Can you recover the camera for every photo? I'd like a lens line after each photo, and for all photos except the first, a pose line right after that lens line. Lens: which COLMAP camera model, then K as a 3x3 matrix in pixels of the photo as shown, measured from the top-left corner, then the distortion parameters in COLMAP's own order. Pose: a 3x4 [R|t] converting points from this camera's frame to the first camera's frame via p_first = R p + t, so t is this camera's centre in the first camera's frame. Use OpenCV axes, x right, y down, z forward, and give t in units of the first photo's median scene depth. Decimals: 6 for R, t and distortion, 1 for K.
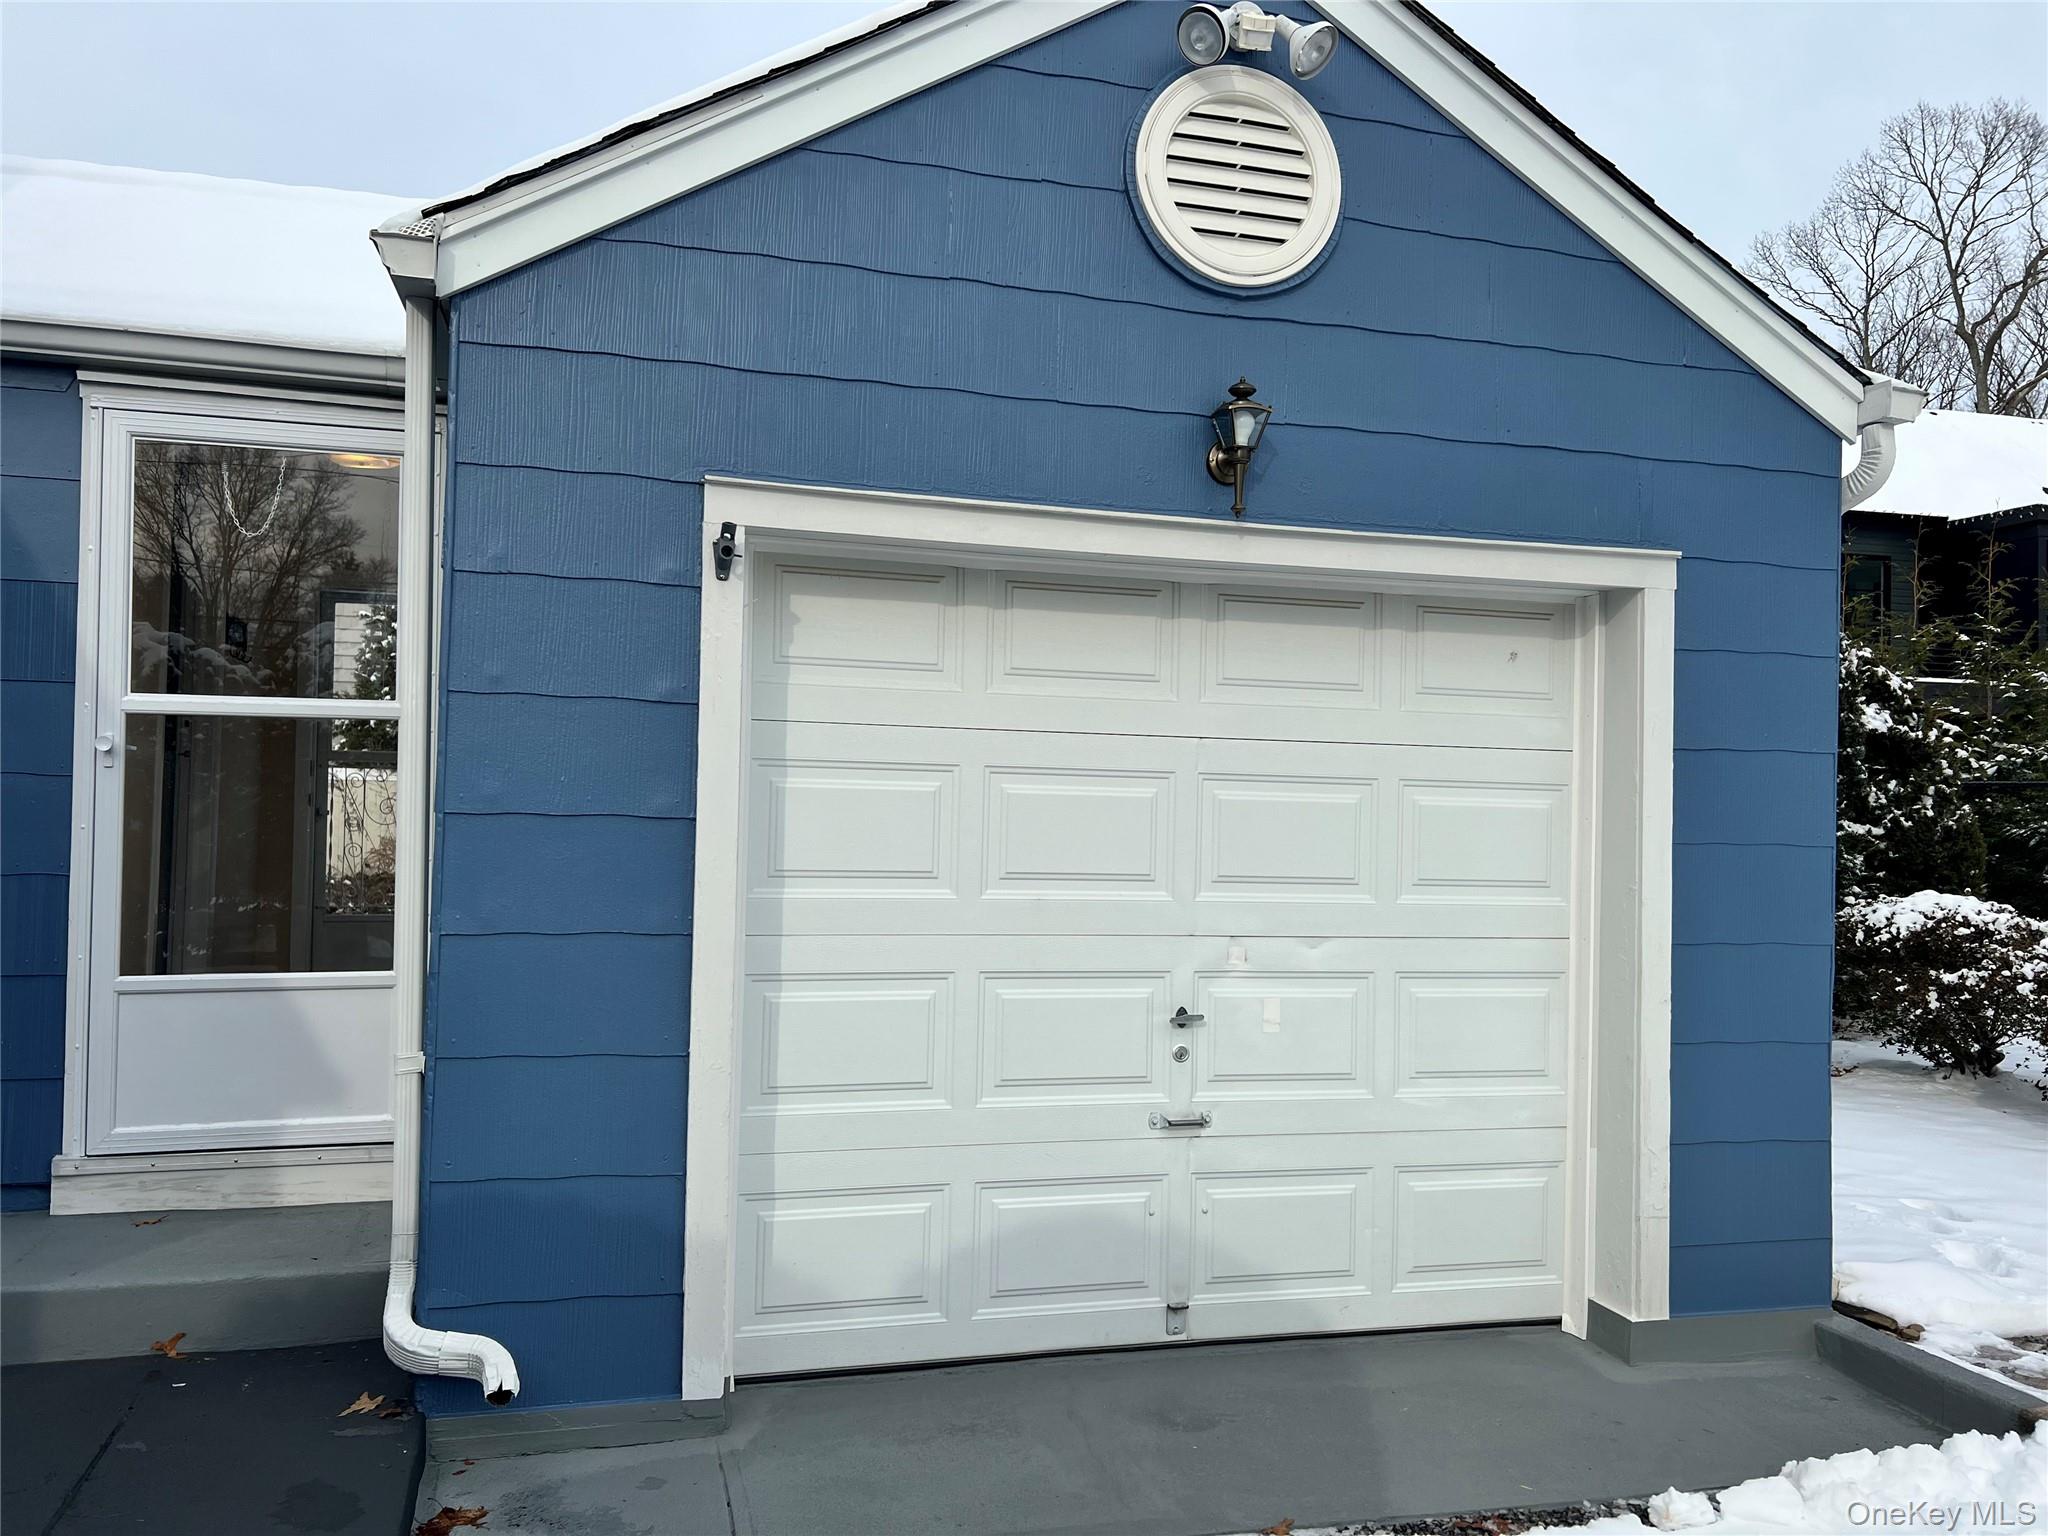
lens RADIAL K [[1529.8, 0, 1024.0], [0, 1529.8, 768.0], [0, 0, 1]] dist [0.004209, -0.005677]
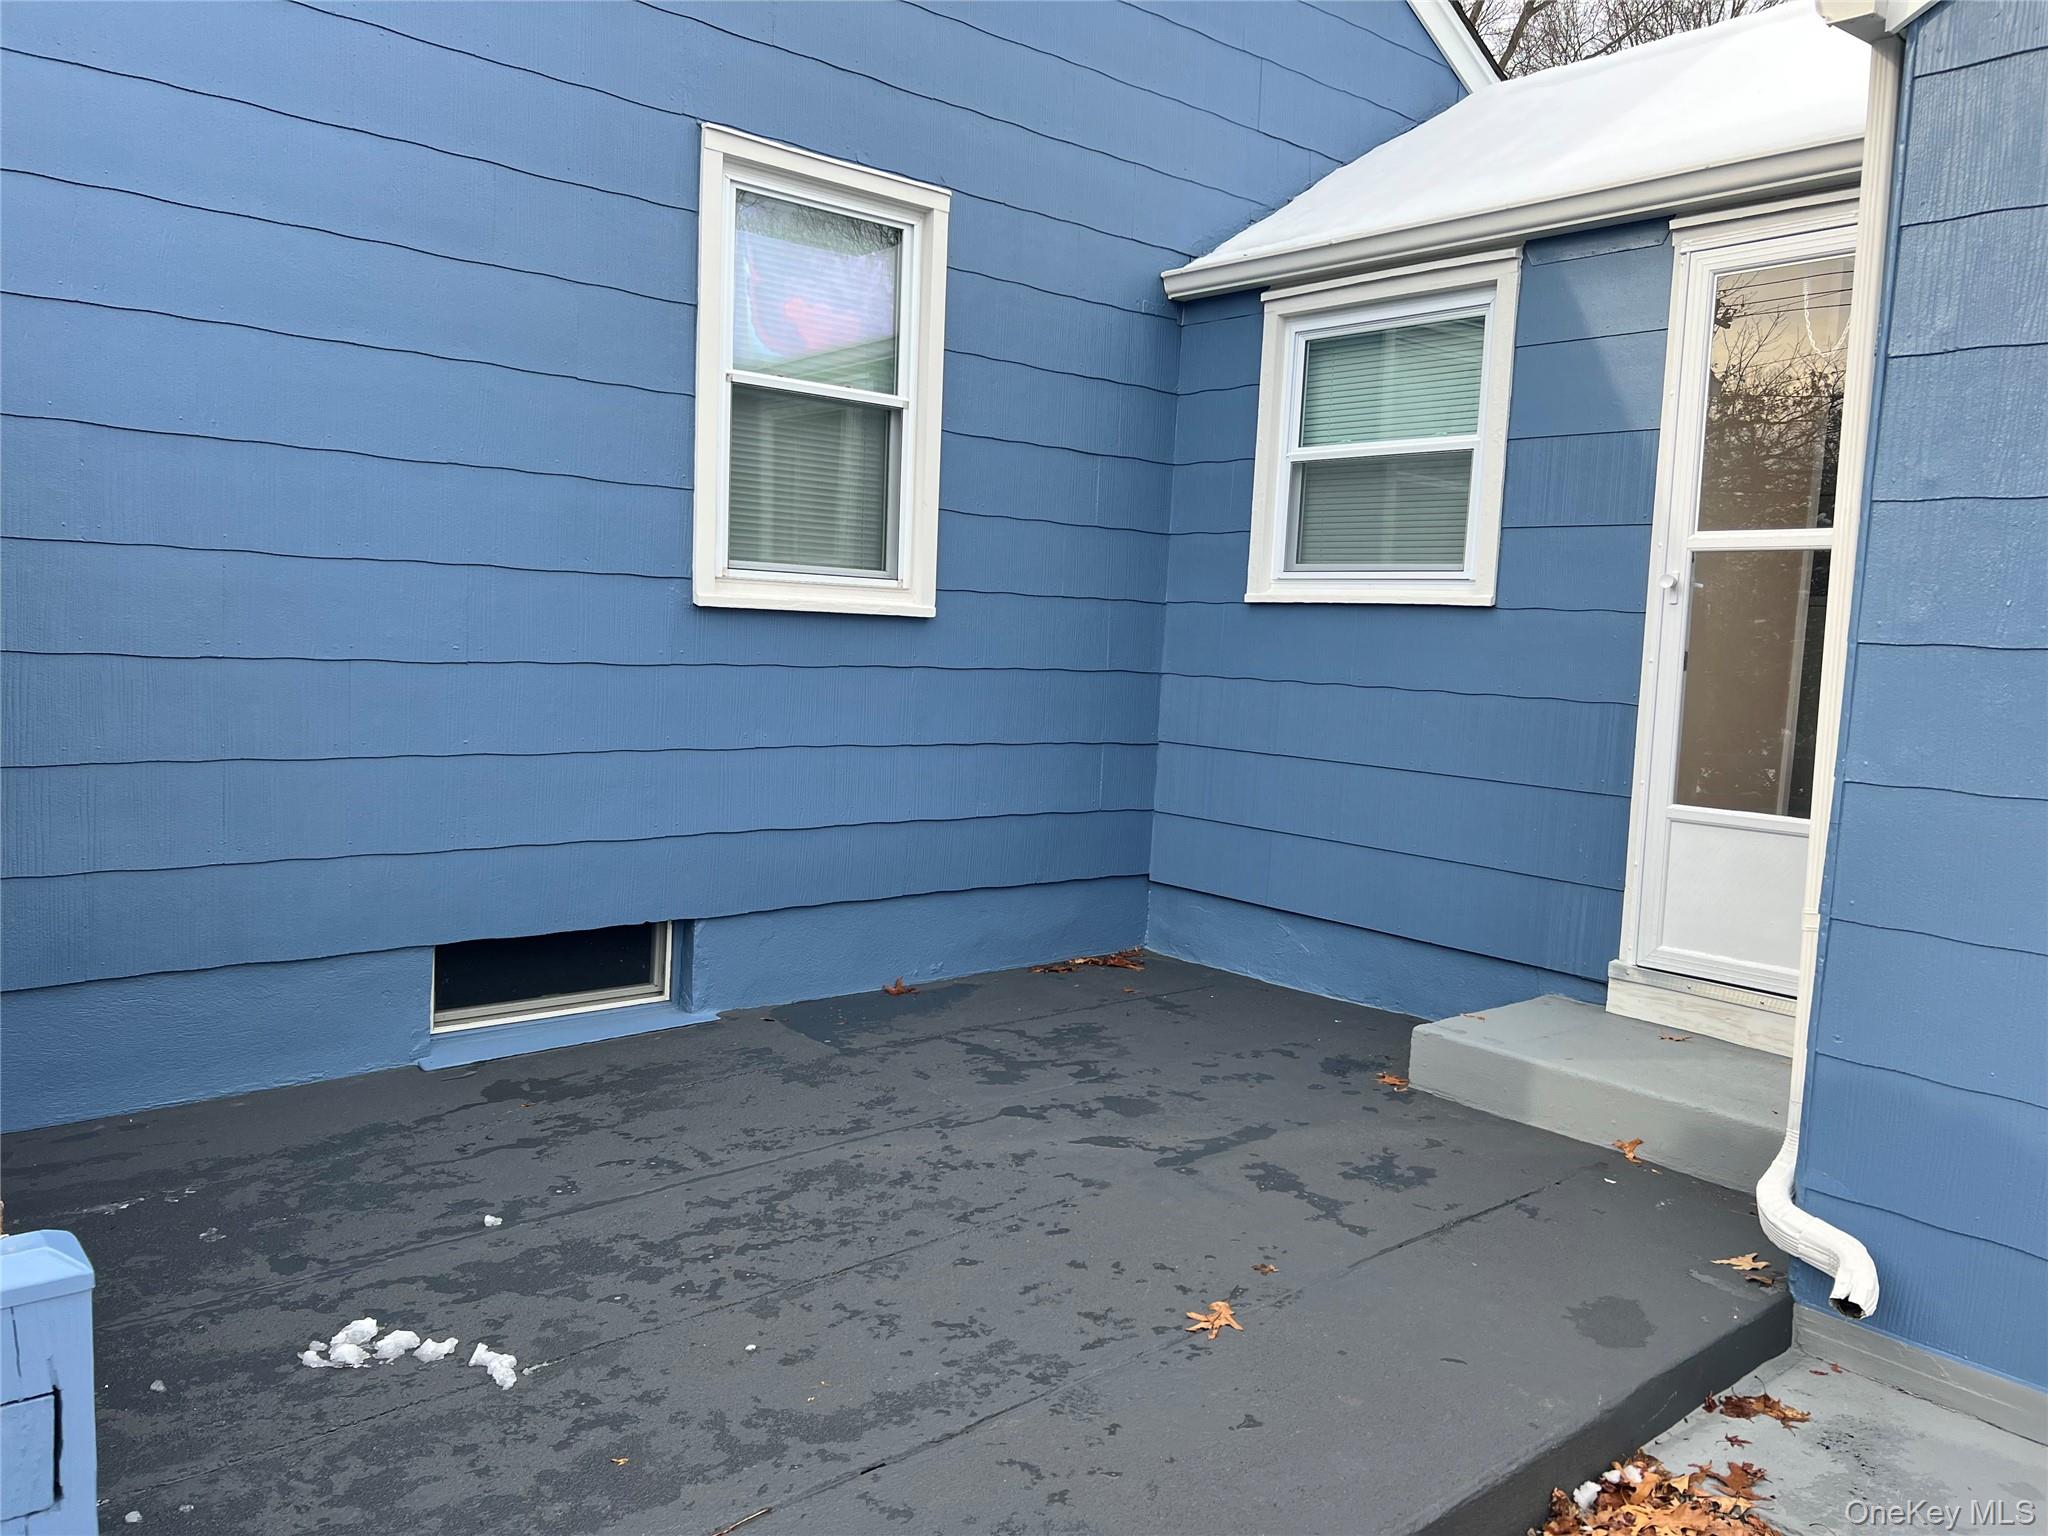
lens RADIAL K [[1529.8, 0, 1024.0], [0, 1529.8, 768.0], [0, 0, 1]] dist [0.004209, -0.005677]
pose [[0.422898, 0.089538, -0.901743, 0.200432], [-0.013678, 0.995624, 0.092445, 0.024531], [0.906074, -0.026761, 0.422272, 0.185638]]
